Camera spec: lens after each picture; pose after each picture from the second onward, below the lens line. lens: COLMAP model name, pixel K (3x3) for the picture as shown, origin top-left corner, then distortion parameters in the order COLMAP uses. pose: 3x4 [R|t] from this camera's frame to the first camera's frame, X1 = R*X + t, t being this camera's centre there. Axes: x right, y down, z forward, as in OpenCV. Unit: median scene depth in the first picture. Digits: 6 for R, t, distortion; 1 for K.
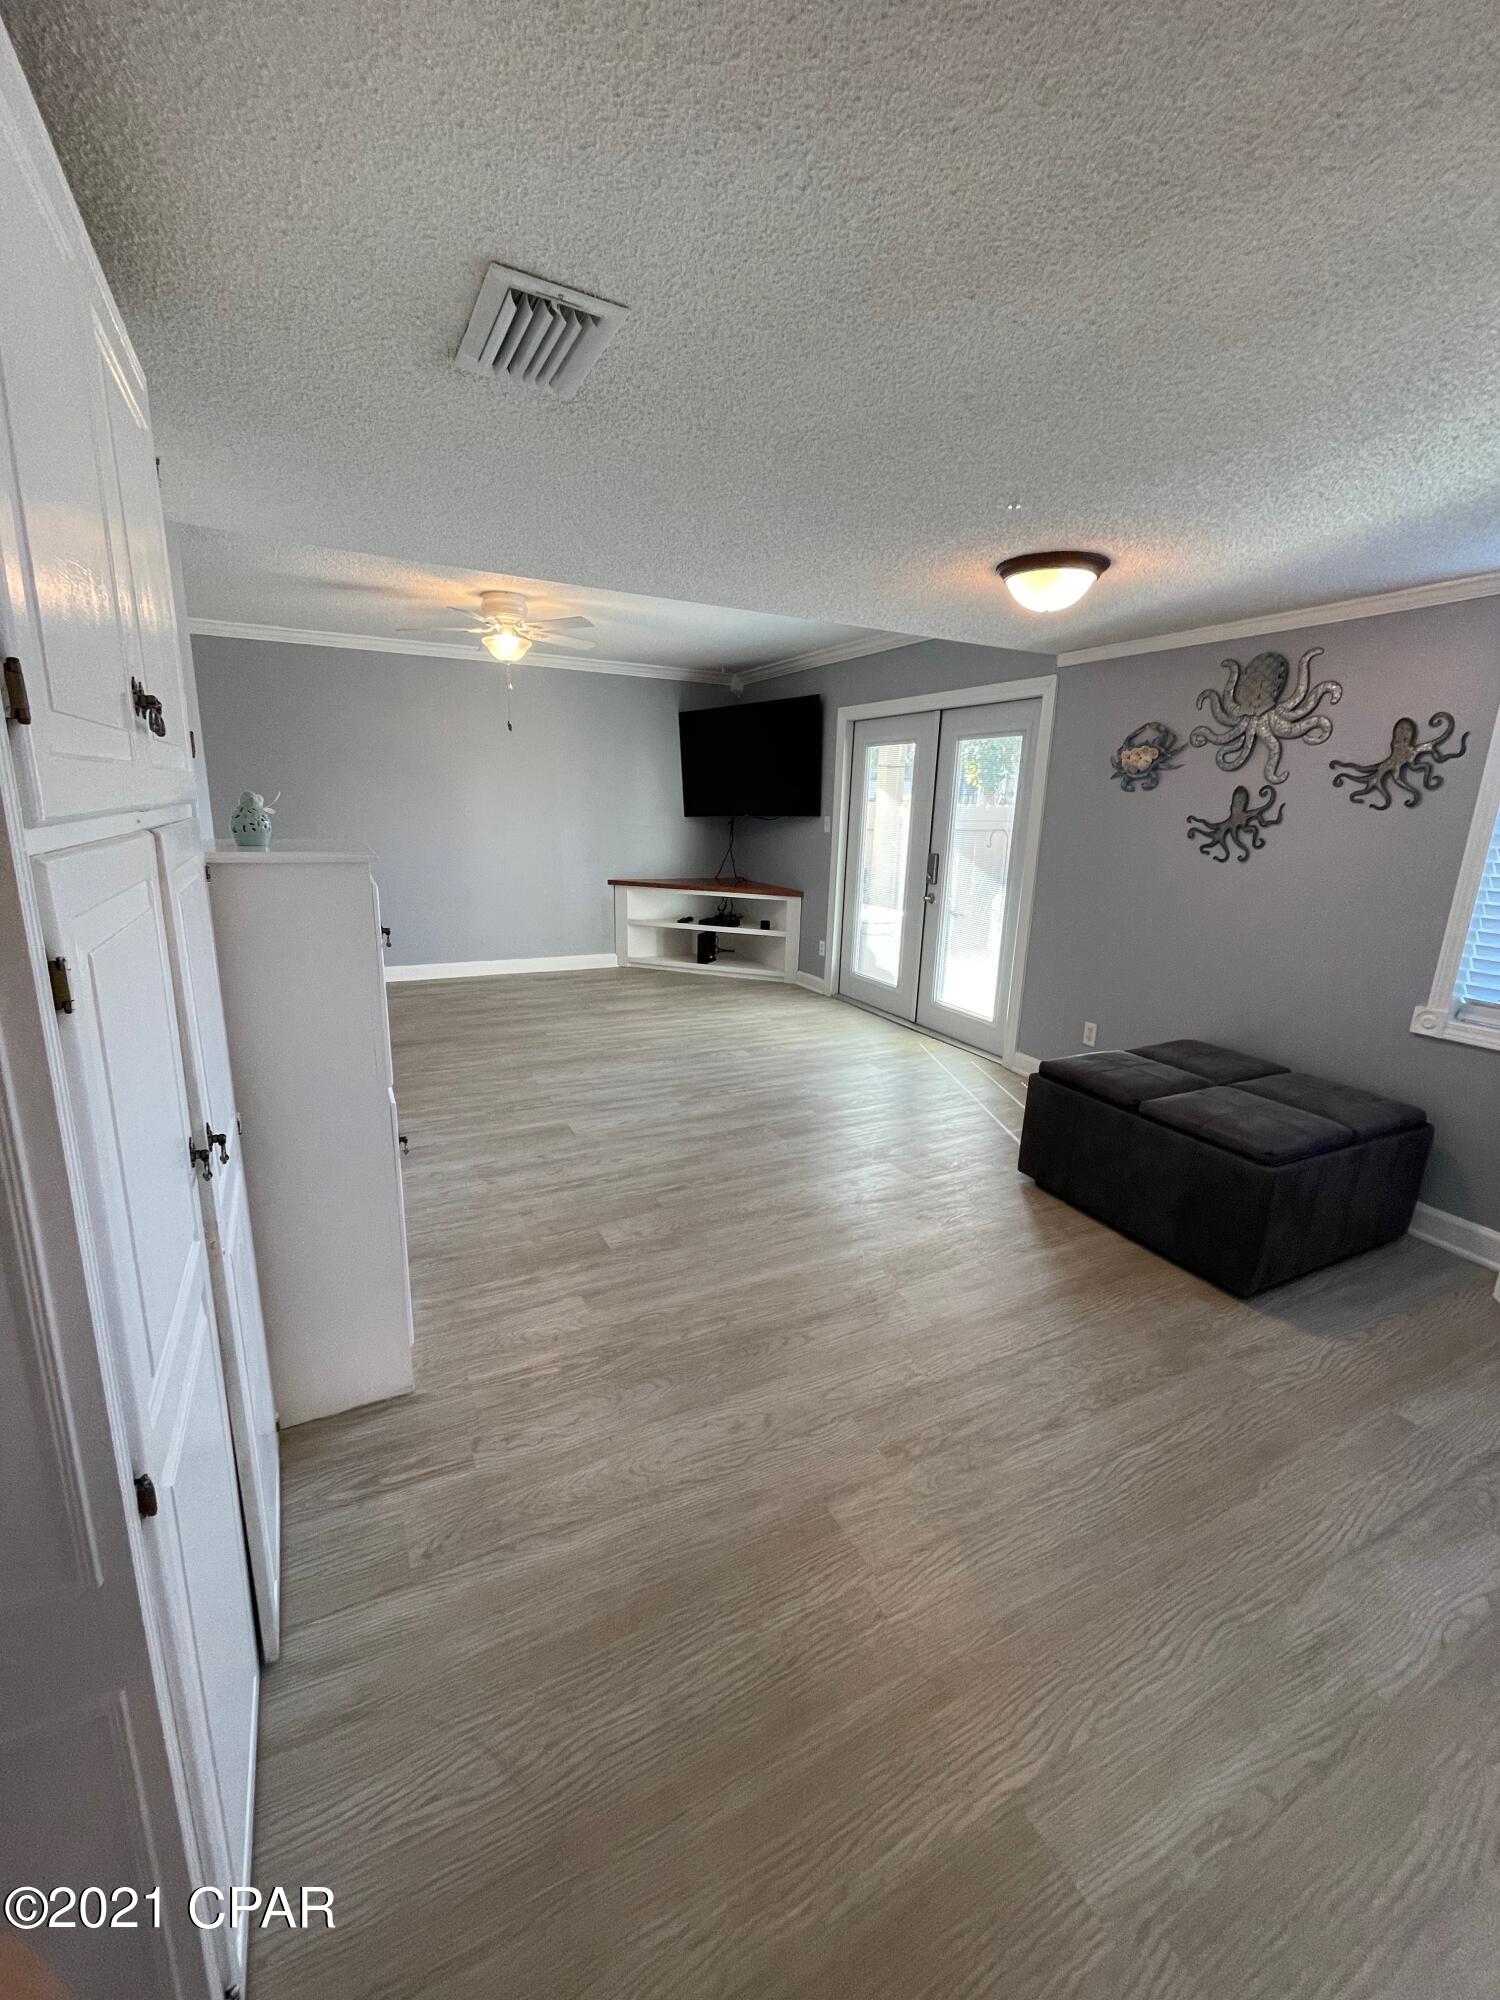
lens RADIAL K [[803.8, 0, 741.1], [0, 803.8, 997.0], [0, 0, 1]] dist [-0.001292, -0.000339]
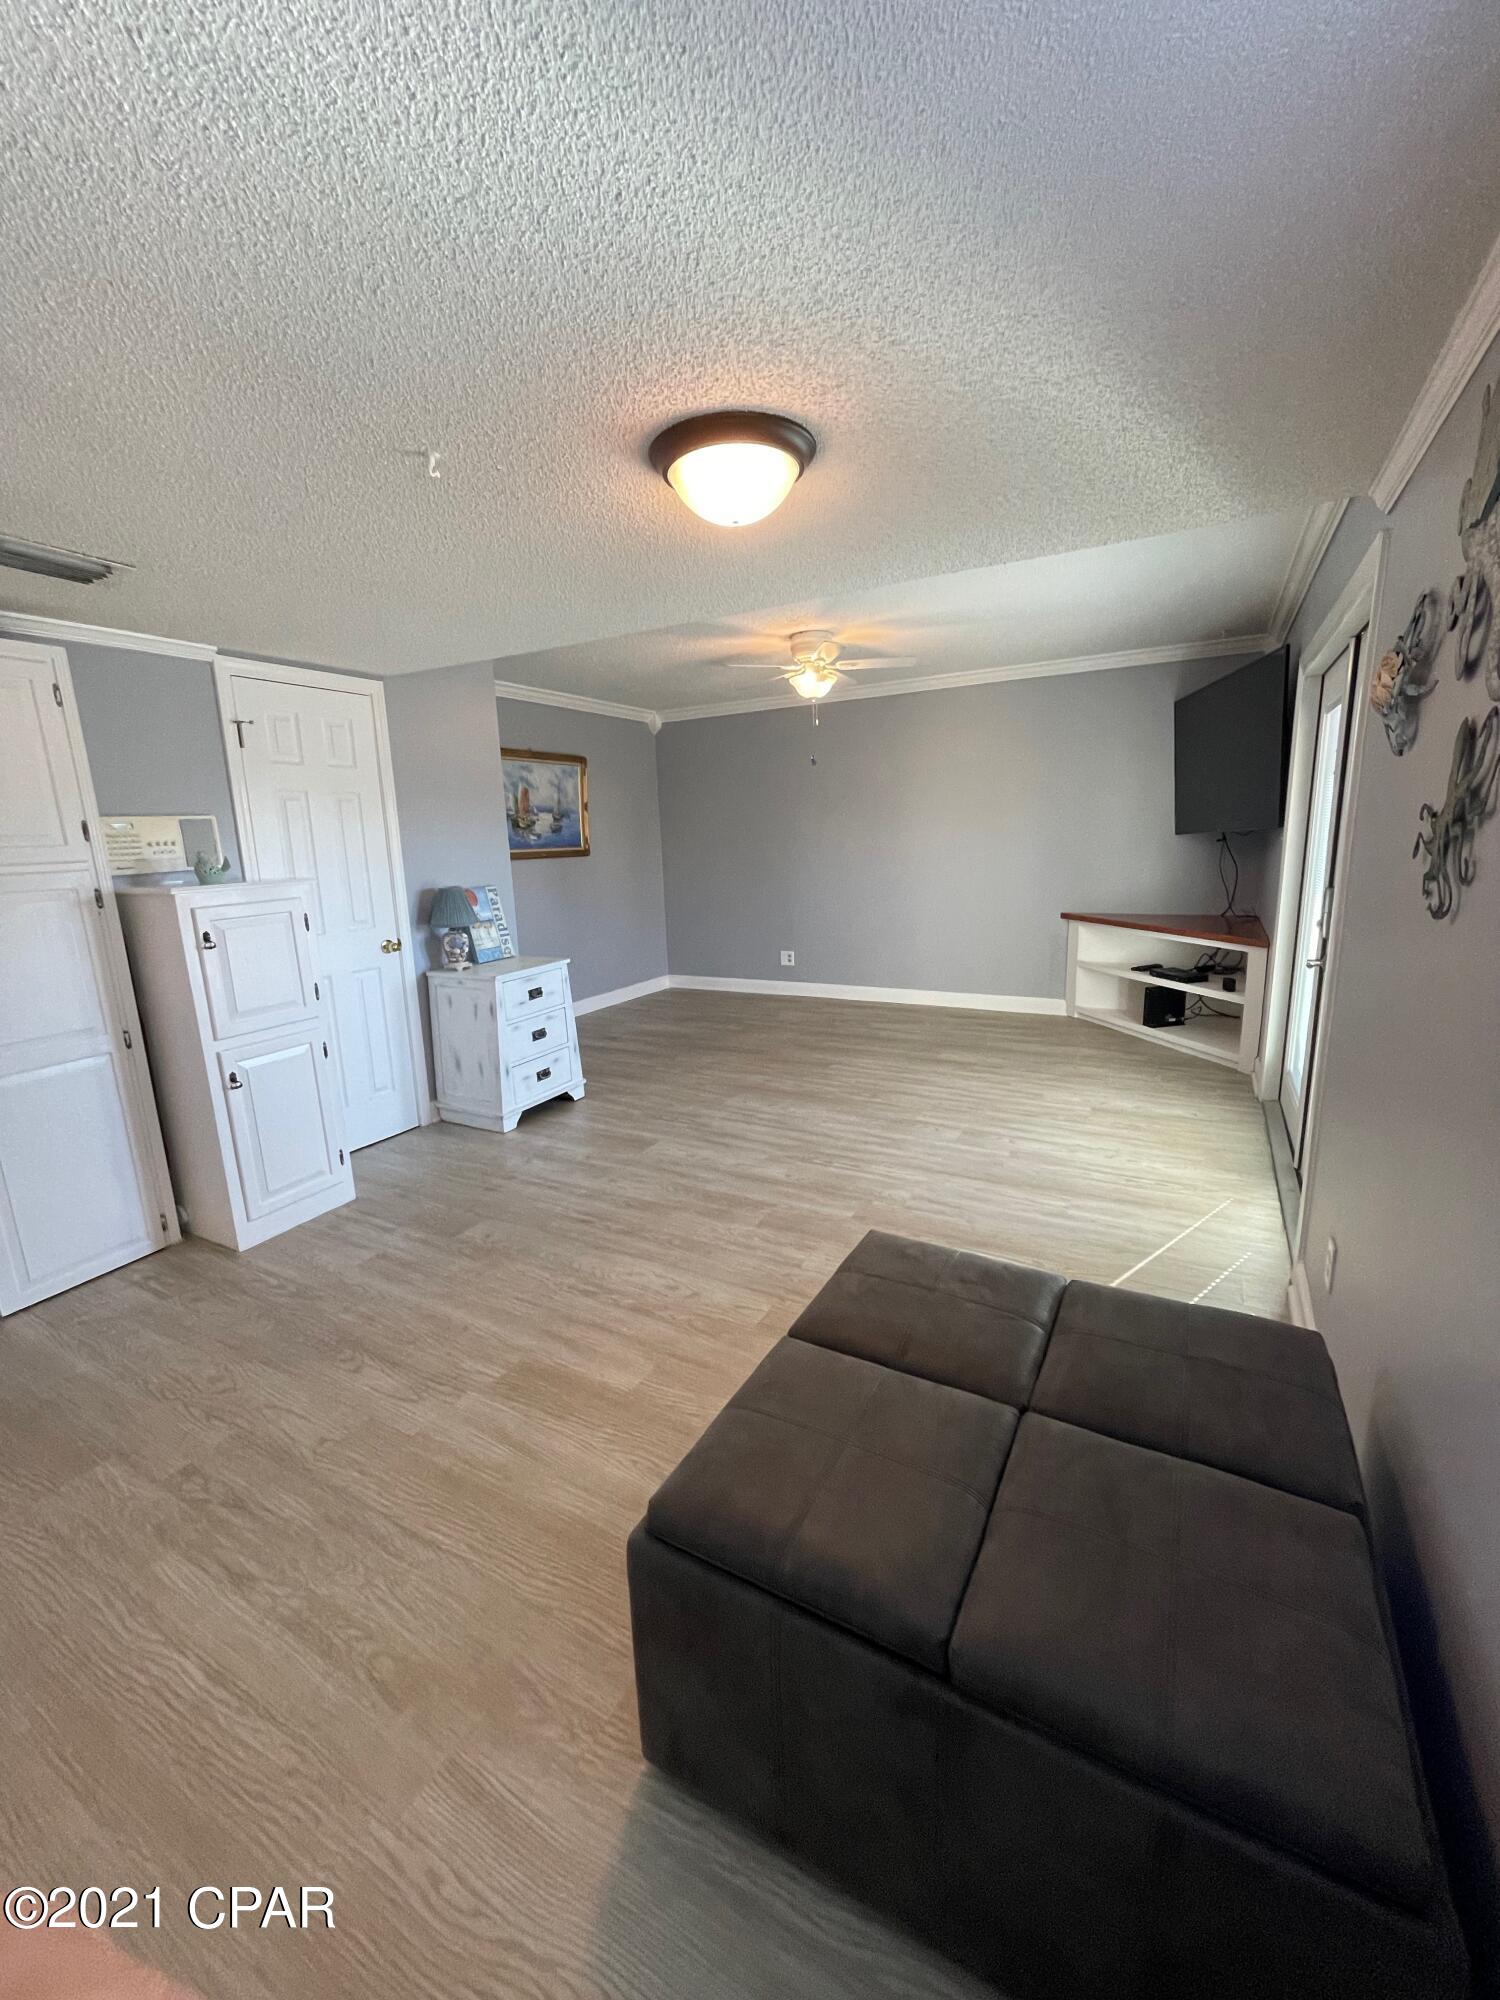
lens RADIAL K [[803.8, 0, 749.3], [0, 803.8, 1000.4], [0, 0, 1]] dist [-0.001292, -0.000339]
pose [[0.558736, 0.124886, -0.819889, 0.544472], [-0.145596, 0.988014, 0.051274, -0.074920], [0.816466, 0.090724, 0.570222, 0.381357]]
